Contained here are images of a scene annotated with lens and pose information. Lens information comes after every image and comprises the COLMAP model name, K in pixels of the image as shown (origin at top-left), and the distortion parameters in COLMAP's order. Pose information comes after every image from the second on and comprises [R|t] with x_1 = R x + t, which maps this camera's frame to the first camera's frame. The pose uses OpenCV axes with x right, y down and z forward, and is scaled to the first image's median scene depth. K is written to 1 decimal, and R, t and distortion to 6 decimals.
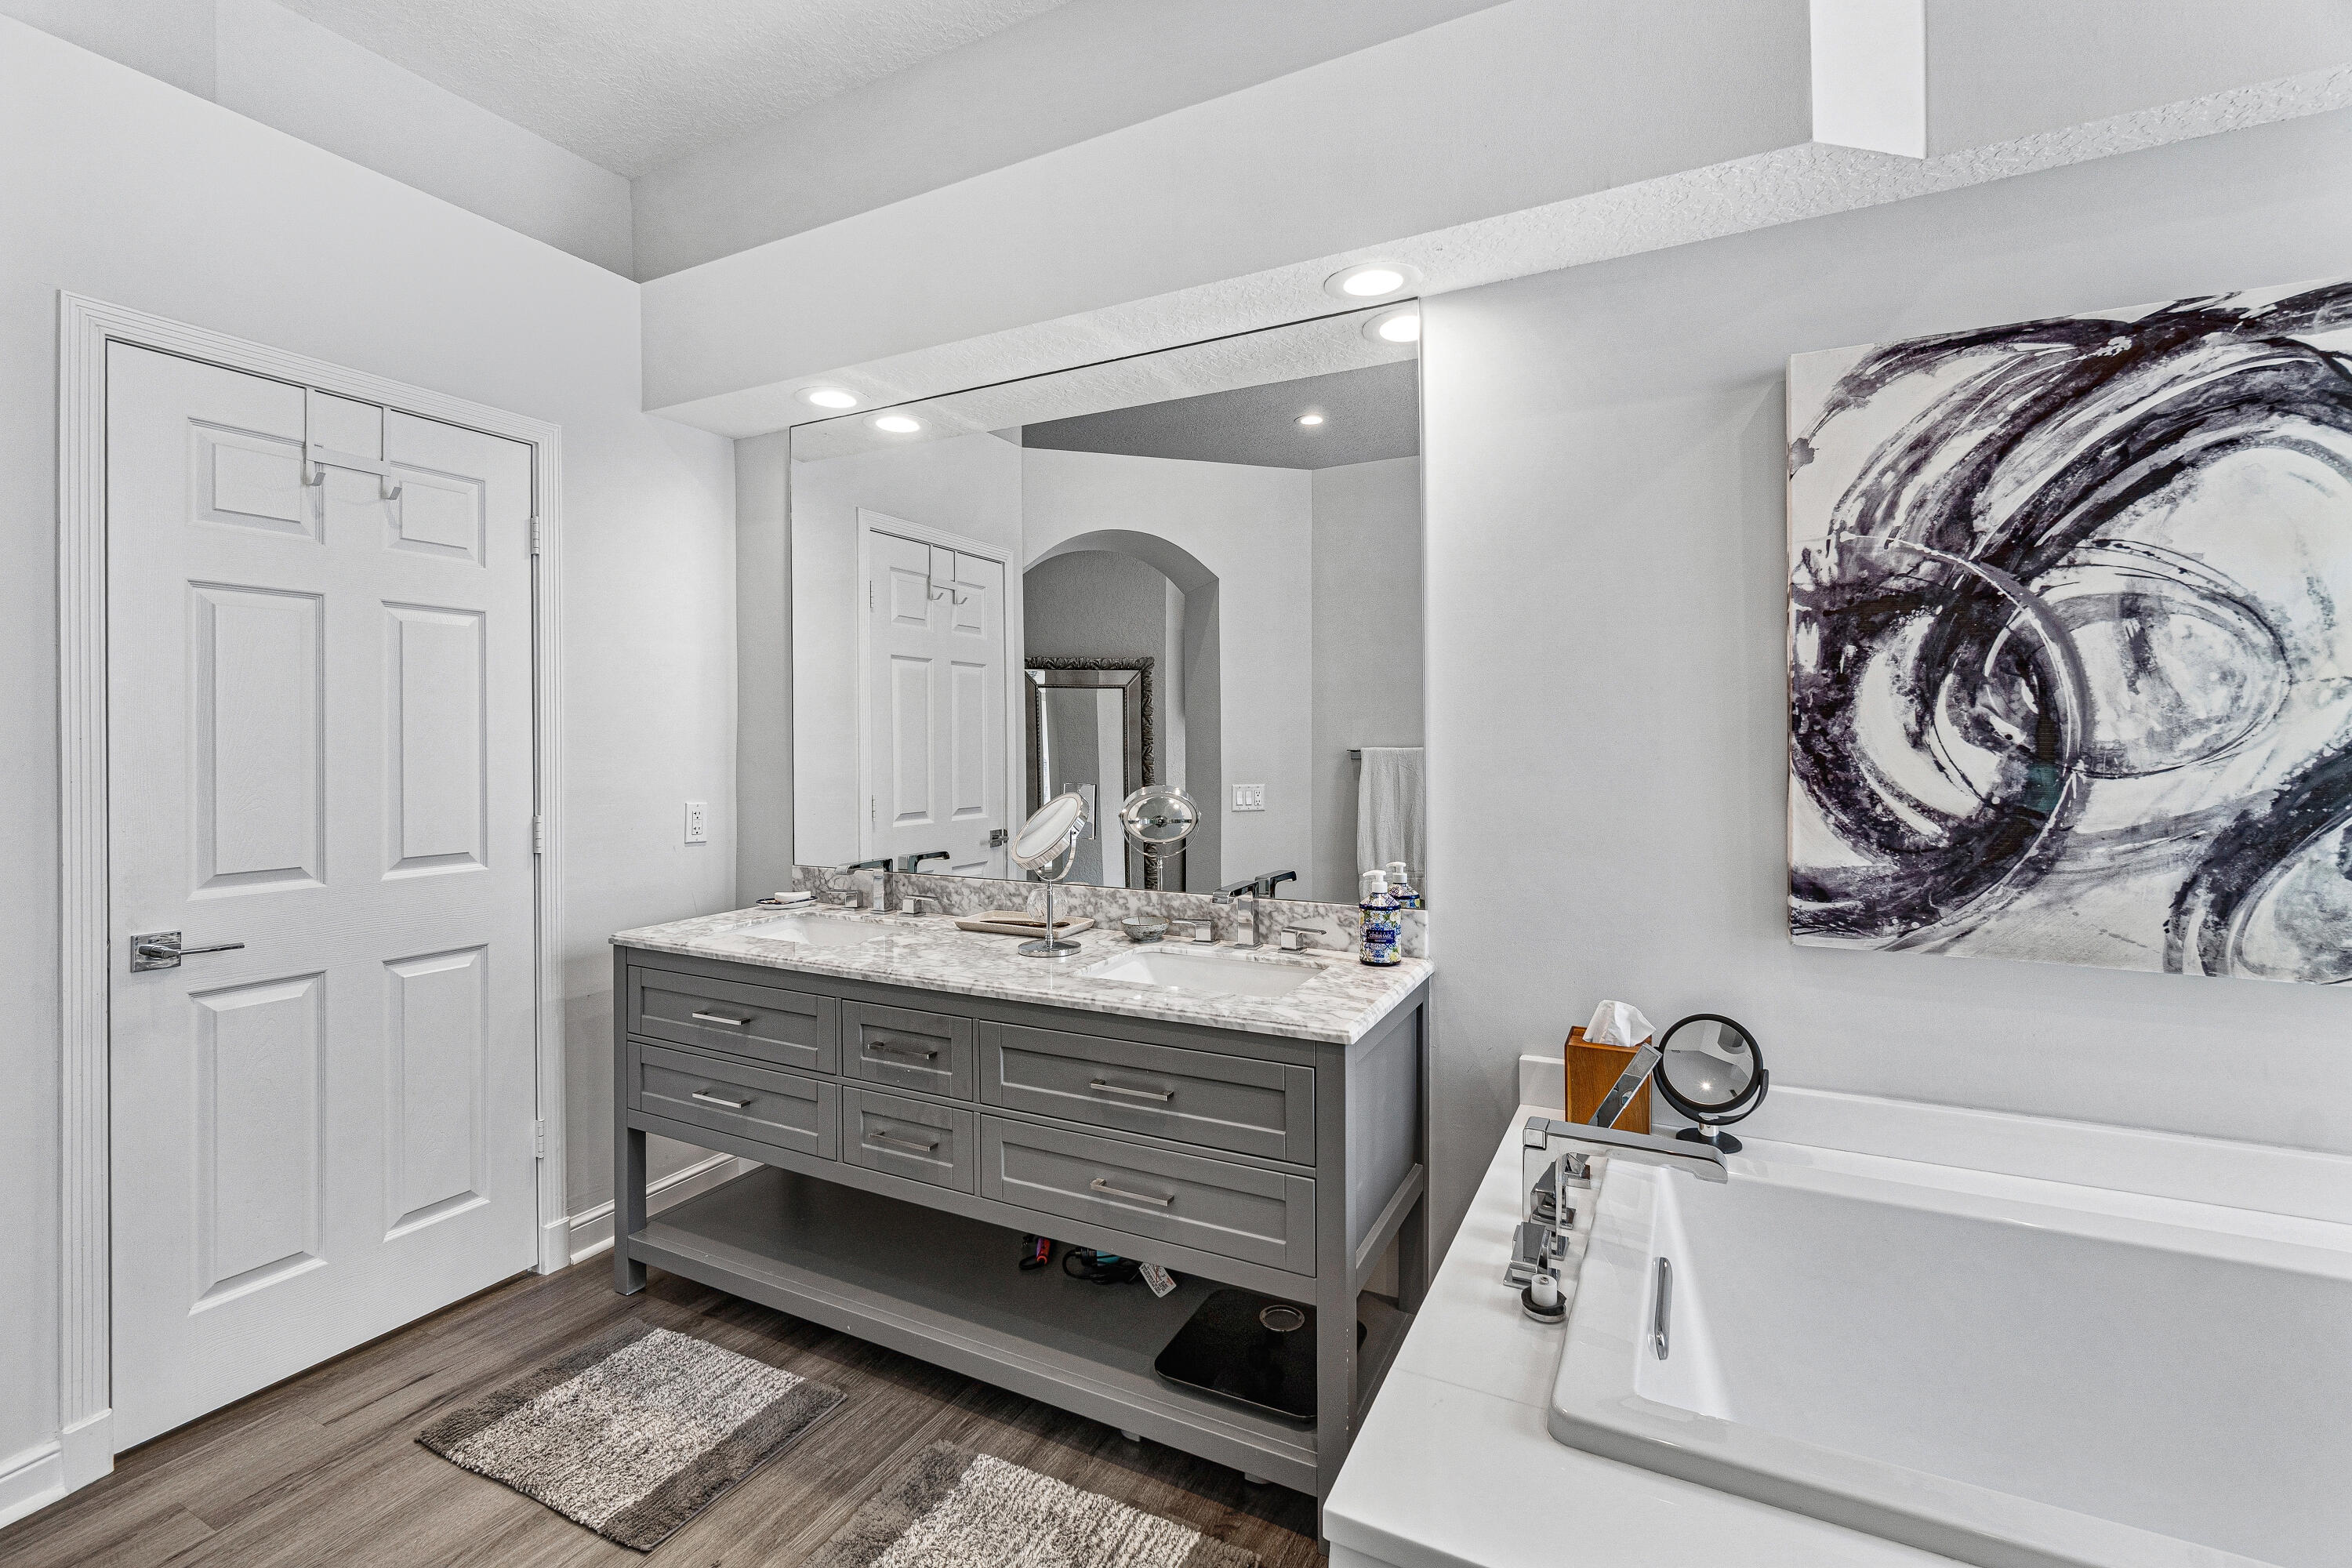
lens RADIAL K [[1047.9, 0, 1190.9], [0, 1047.9, 732.6], [0, 0, 1]] dist [-0.005148, 0.000300]
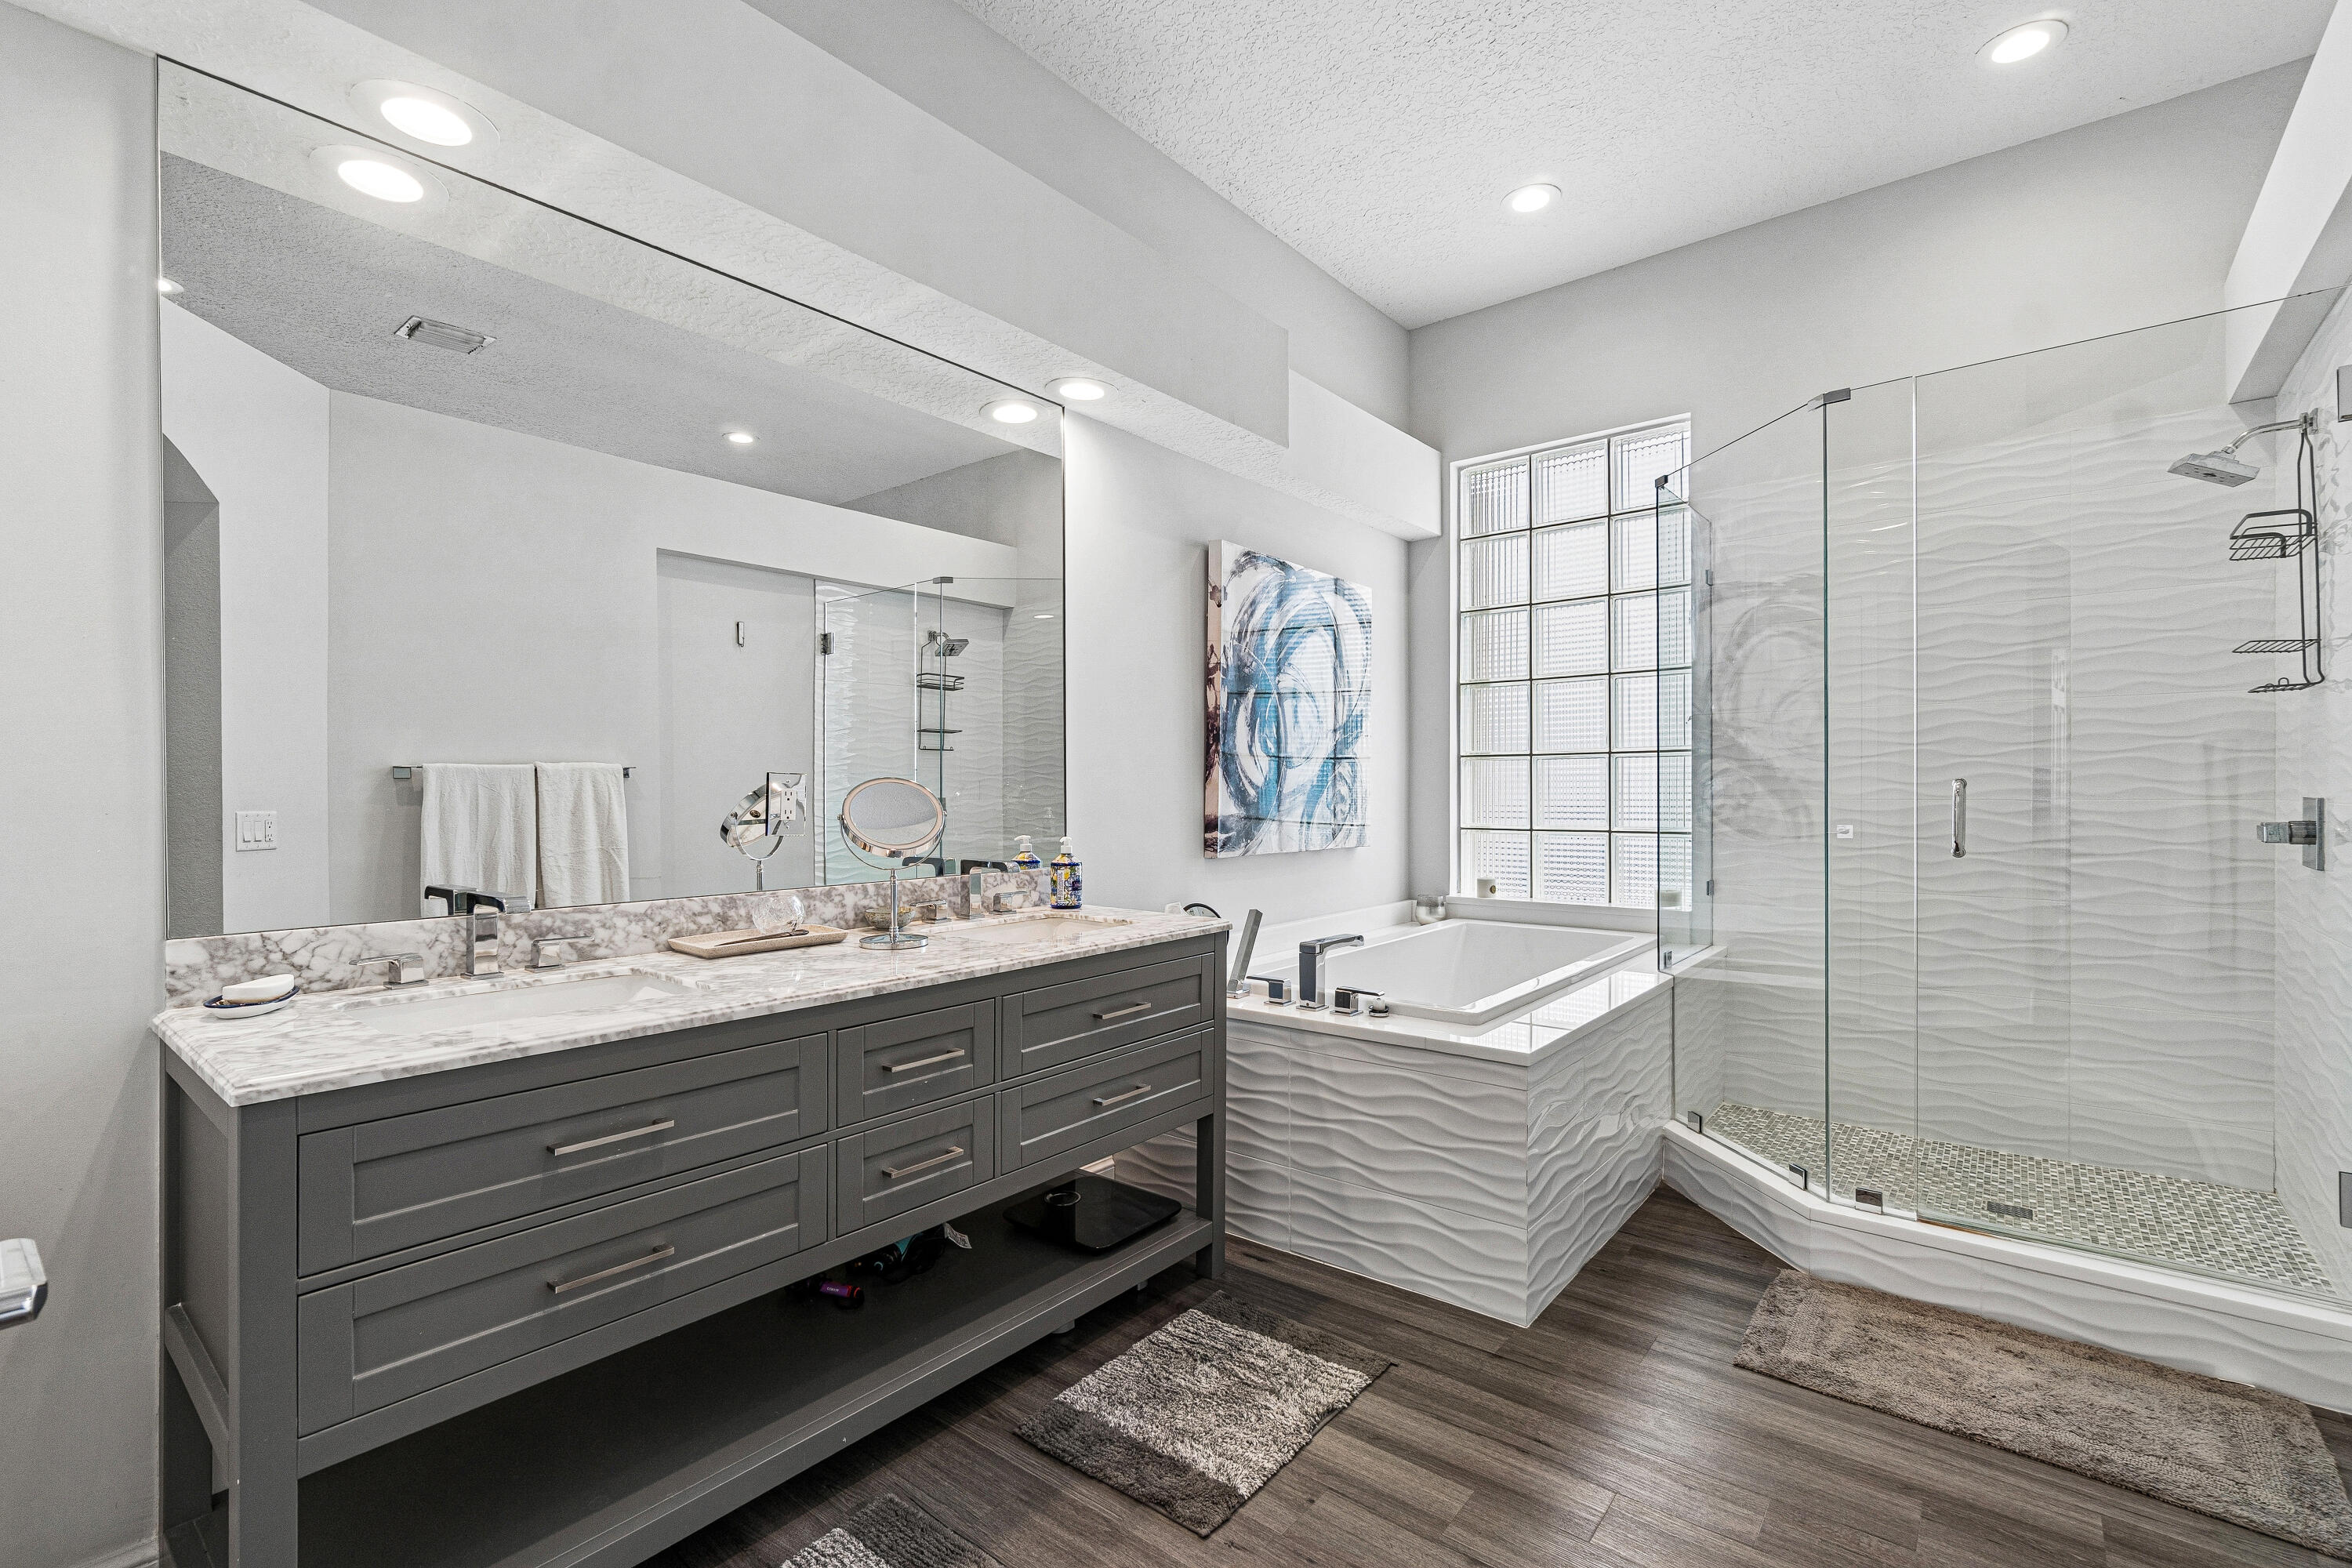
lens RADIAL K [[1047.9, 0, 1170.7], [0, 1047.9, 788.1], [0, 0, 1]] dist [-0.005148, 0.000300]
pose [[0.201804, 0.006956, 0.979401, -1.263764], [-0.004324, 0.999971, -0.006211, 0.091162], [-0.979416, -0.002981, 0.201828, 0.712880]]
